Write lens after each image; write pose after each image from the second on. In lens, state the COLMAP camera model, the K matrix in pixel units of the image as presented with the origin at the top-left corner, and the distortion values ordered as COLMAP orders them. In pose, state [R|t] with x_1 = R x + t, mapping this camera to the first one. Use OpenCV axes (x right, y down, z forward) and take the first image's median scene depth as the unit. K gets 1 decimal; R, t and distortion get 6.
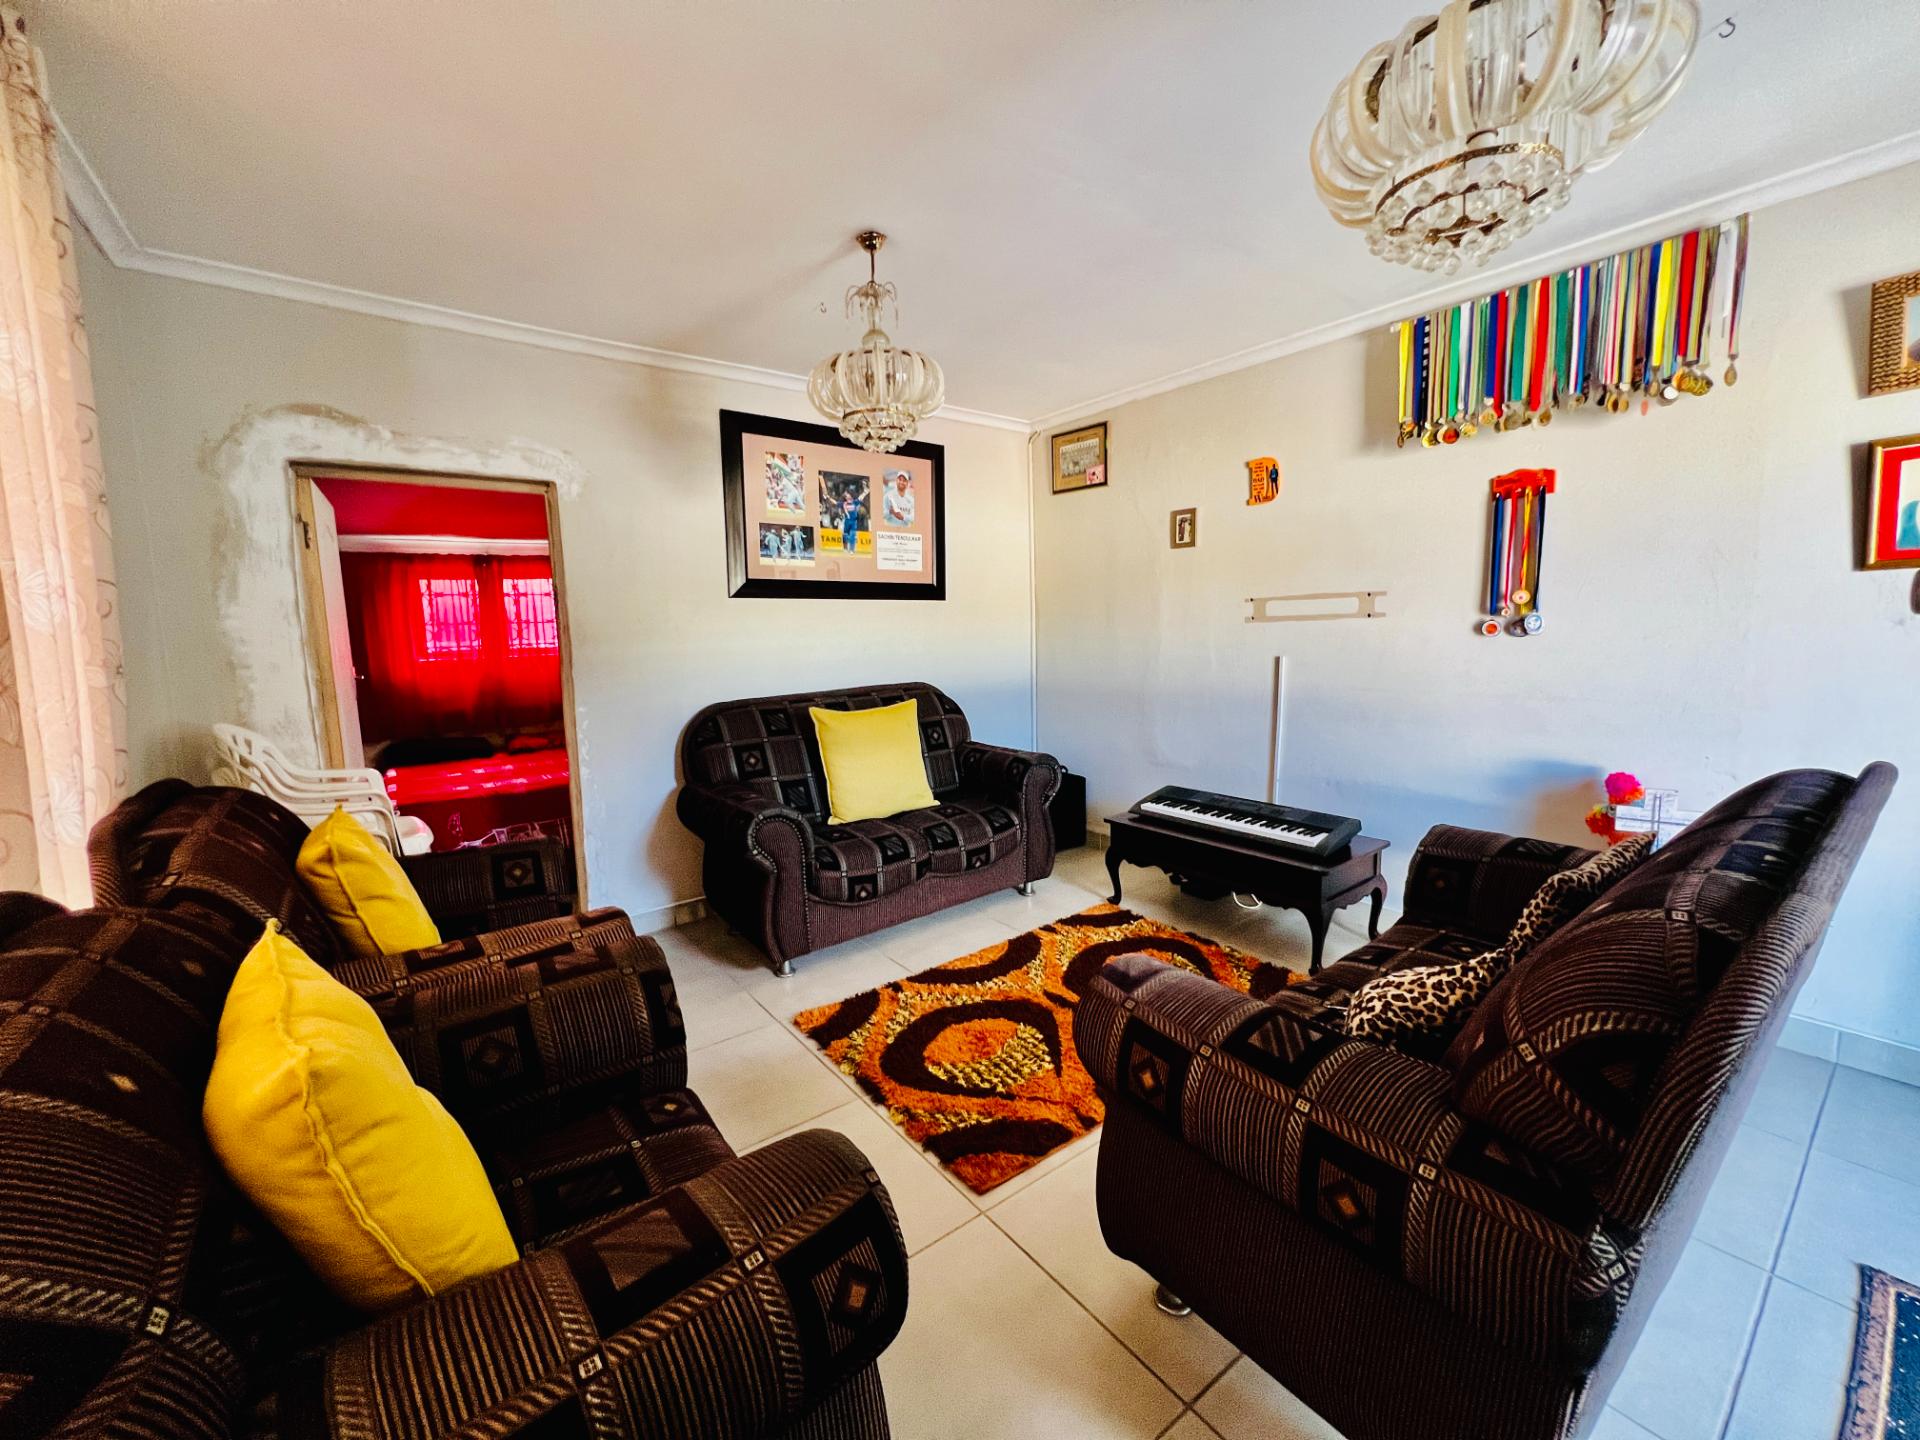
lens RADIAL K [[767.3, 0, 963.6], [0, 767.3, 714.5], [0, 0, 1]] dist [-0.003190, 0.000048]
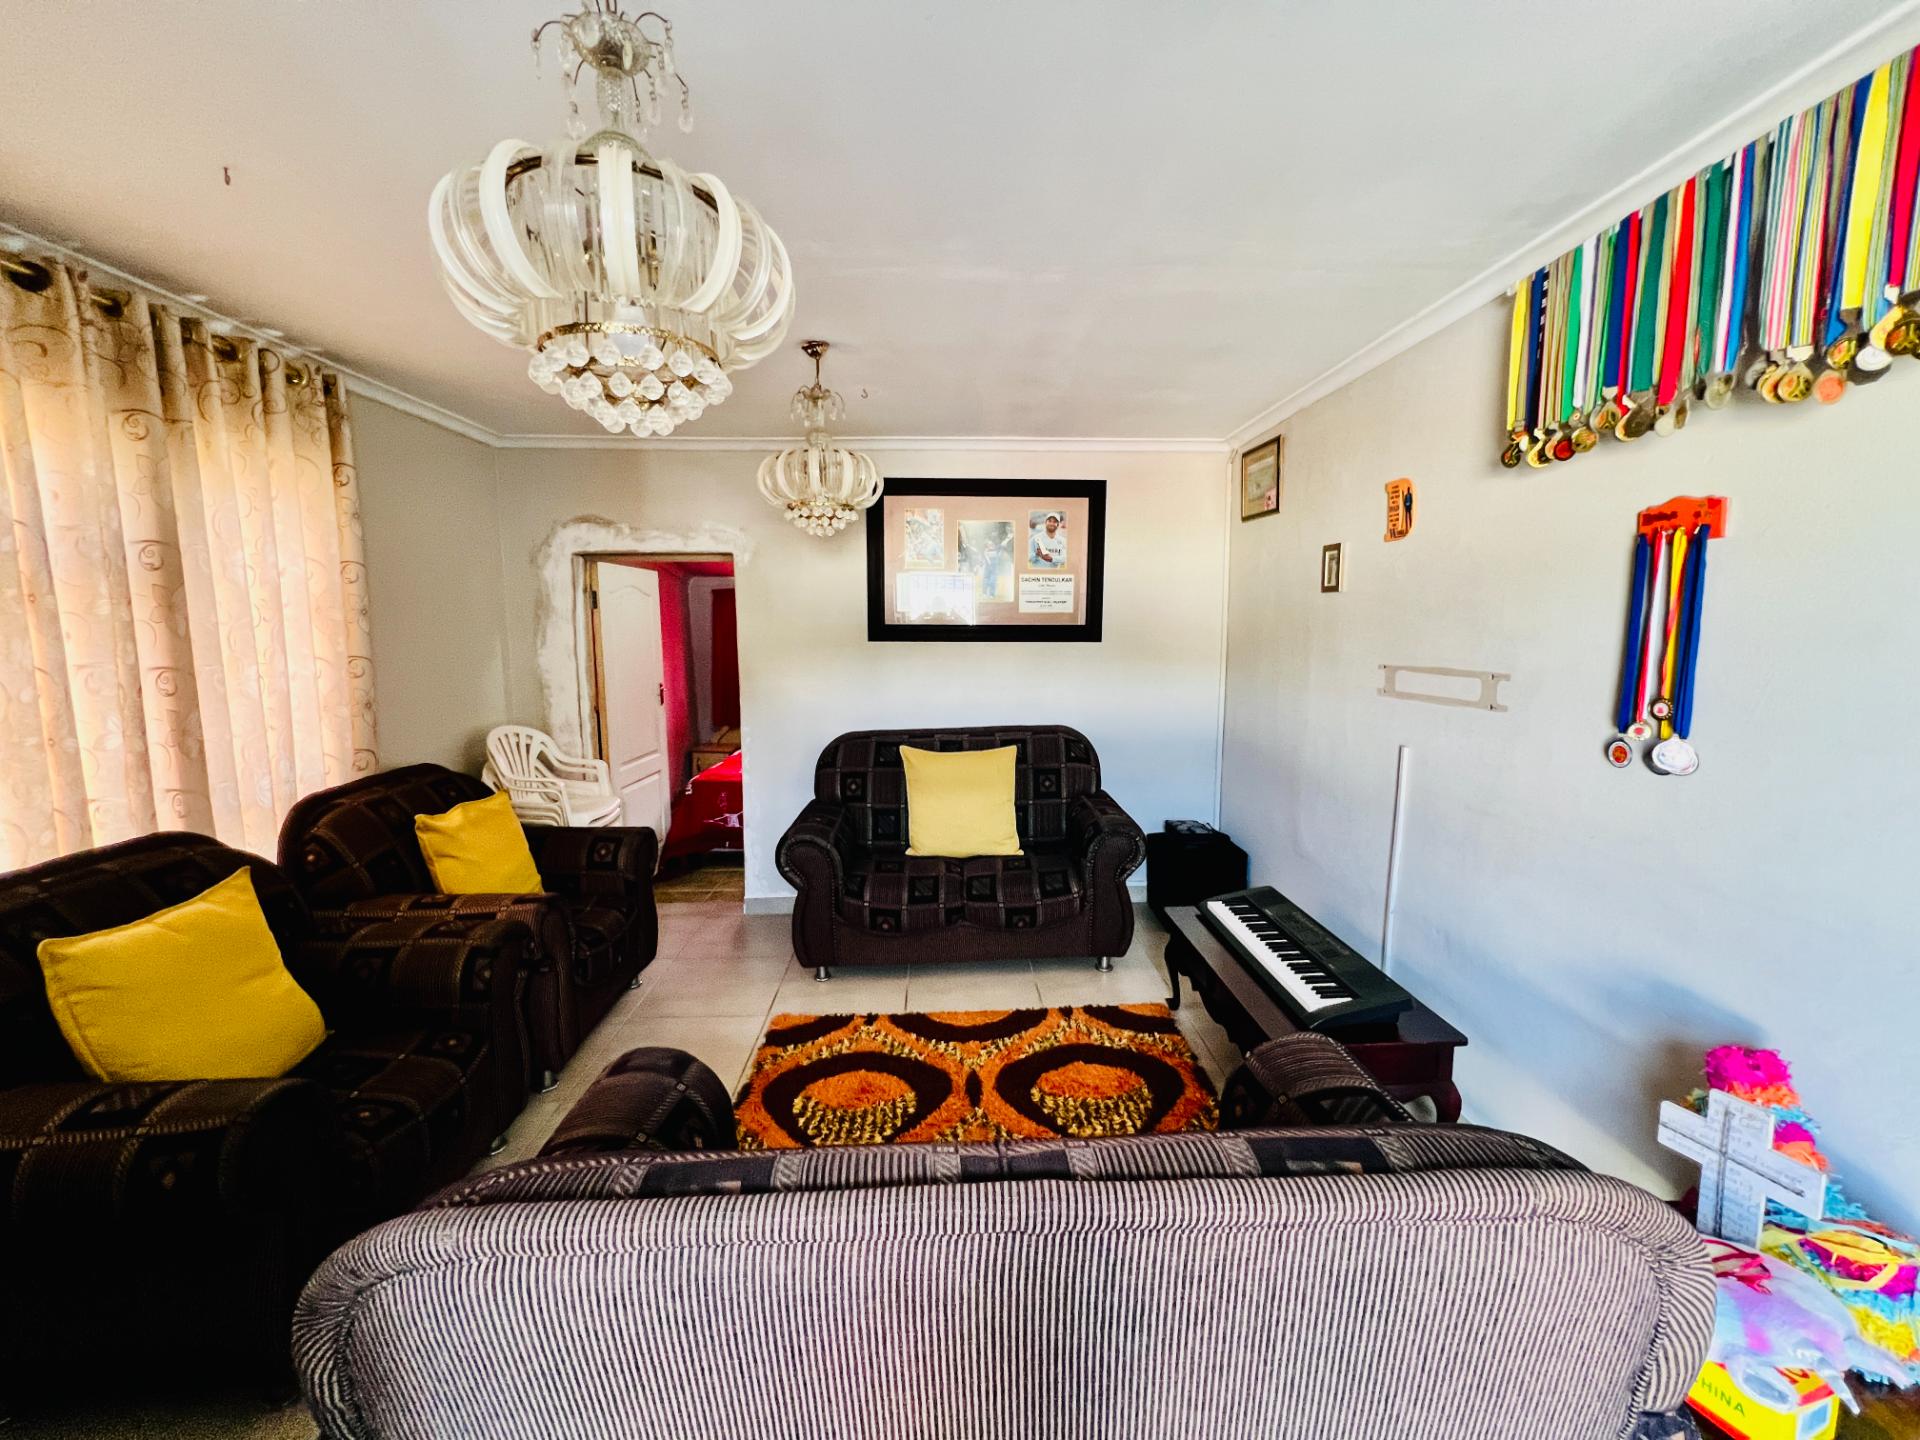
lens RADIAL K [[767.3, 0, 952.5], [0, 767.3, 715.4], [0, 0, 1]] dist [-0.003190, 0.000048]
pose [[0.812497, 0.087762, -0.576322, 0.514557], [-0.082094, 0.995977, 0.035931, -0.103174], [0.577157, 0.018119, 0.816432, 0.155646]]
